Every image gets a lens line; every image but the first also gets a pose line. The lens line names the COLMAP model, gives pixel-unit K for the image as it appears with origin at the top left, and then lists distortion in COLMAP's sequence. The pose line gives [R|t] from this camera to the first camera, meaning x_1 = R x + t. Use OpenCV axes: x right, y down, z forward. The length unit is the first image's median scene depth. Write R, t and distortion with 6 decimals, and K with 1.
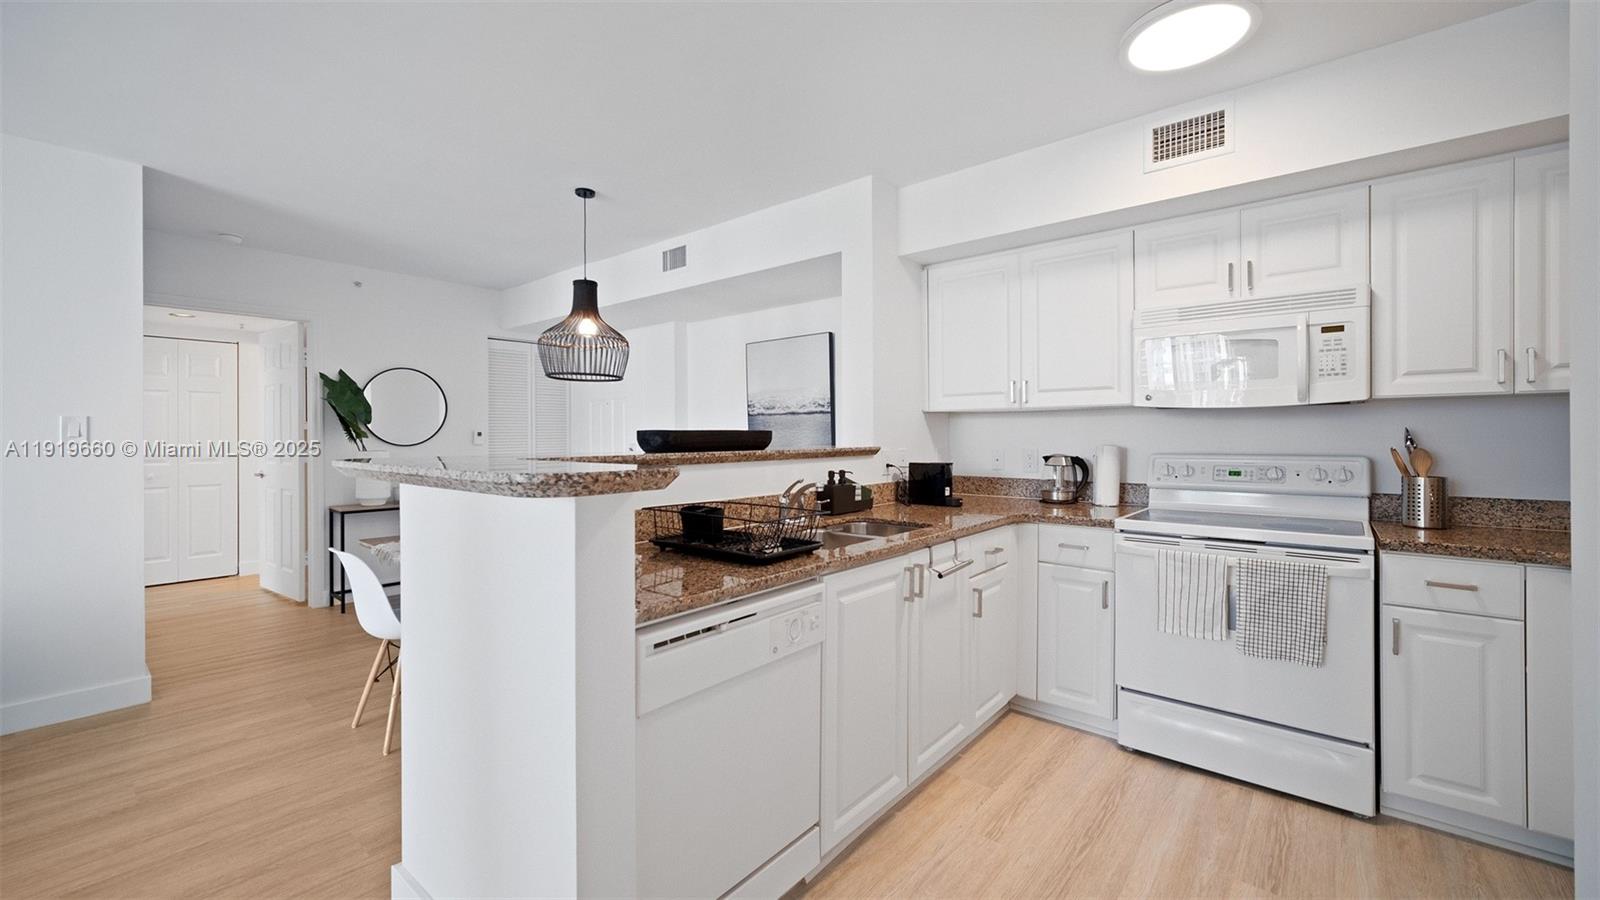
lens RADIAL K [[629.5, 0, 796.6], [0, 629.5, 432.5], [0, 0, 1]] dist [-0.001048, -0.001276]
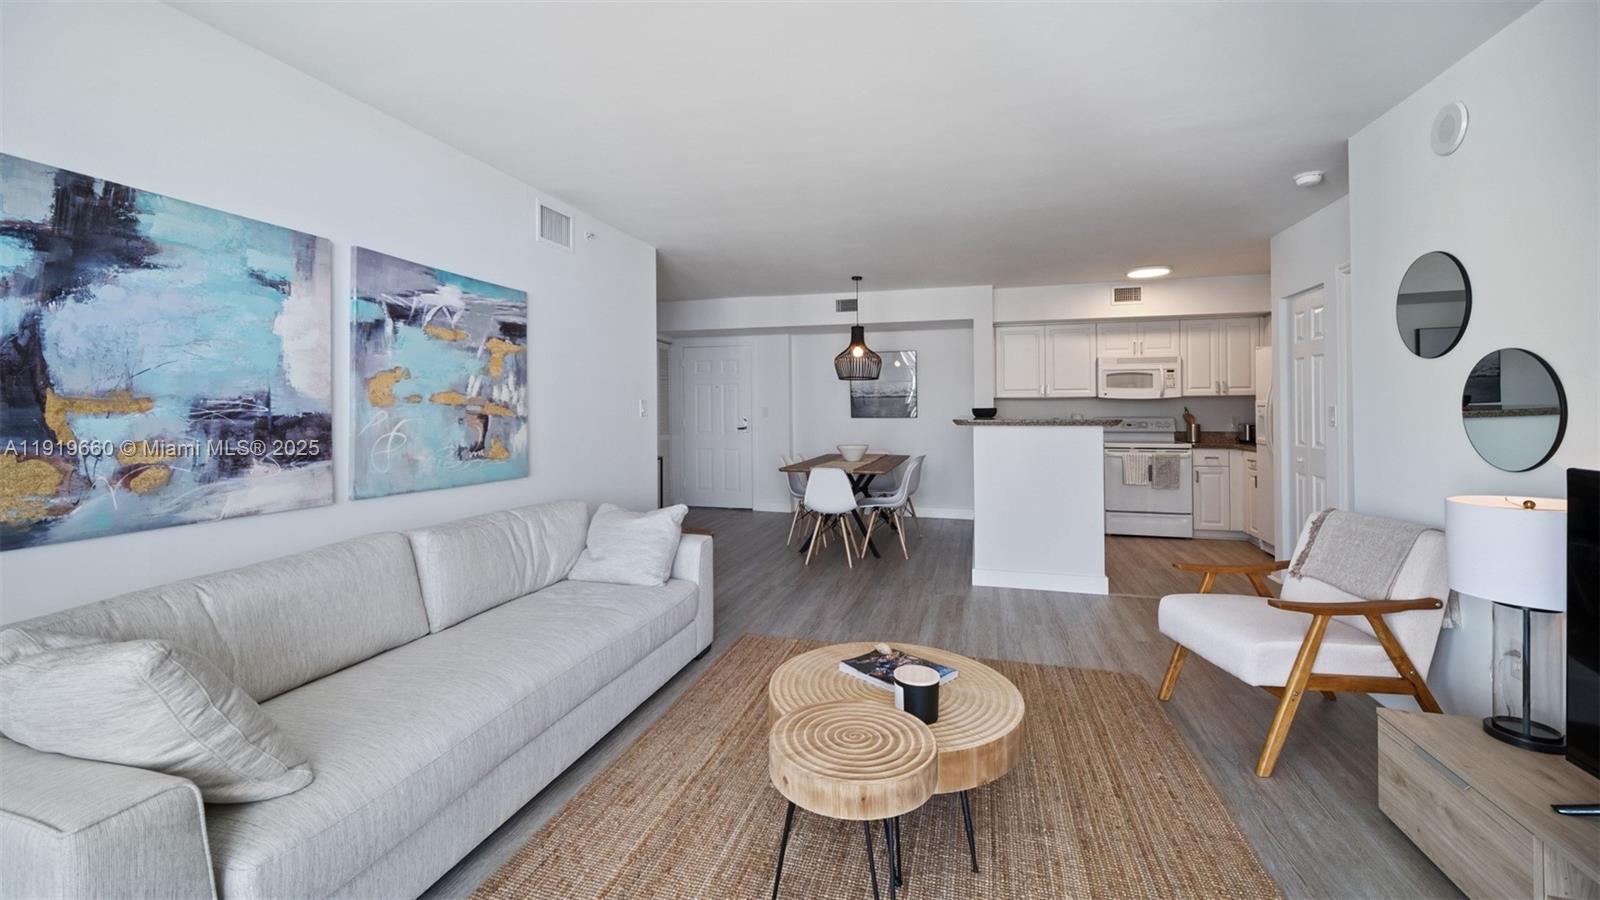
lens RADIAL K [[629.5, 0, 768.0], [0, 629.5, 405.3], [0, 0, 1]] dist [-0.001048, -0.001276]
pose [[0.918034, 0.000038, 0.396503, -1.713184], [-0.000688, 0.999999, 0.001495, -0.015982], [-0.396502, -0.001646, 0.918032, -0.767024]]
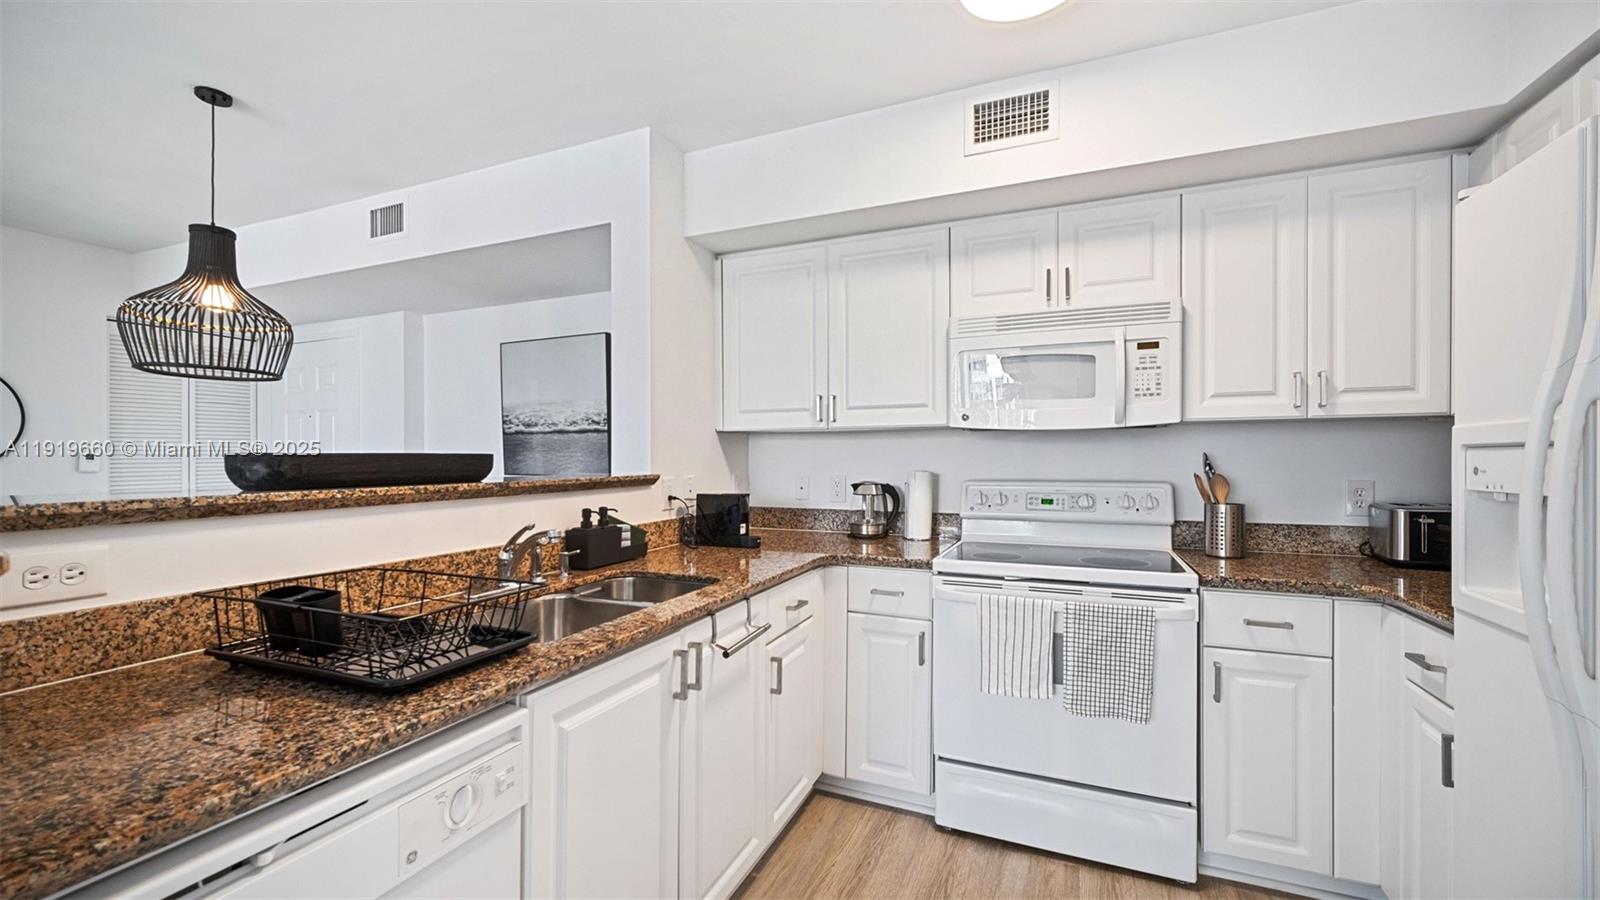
lens RADIAL K [[629.5, 0, 792.0], [0, 629.5, 458.2], [0, 0, 1]] dist [-0.001048, -0.001276]
pose [[0.957496, 0.000370, 0.288446, 0.079319], [-0.002164, 0.999980, 0.005900, -0.003250], [-0.288438, -0.006273, 0.957478, 0.244208]]
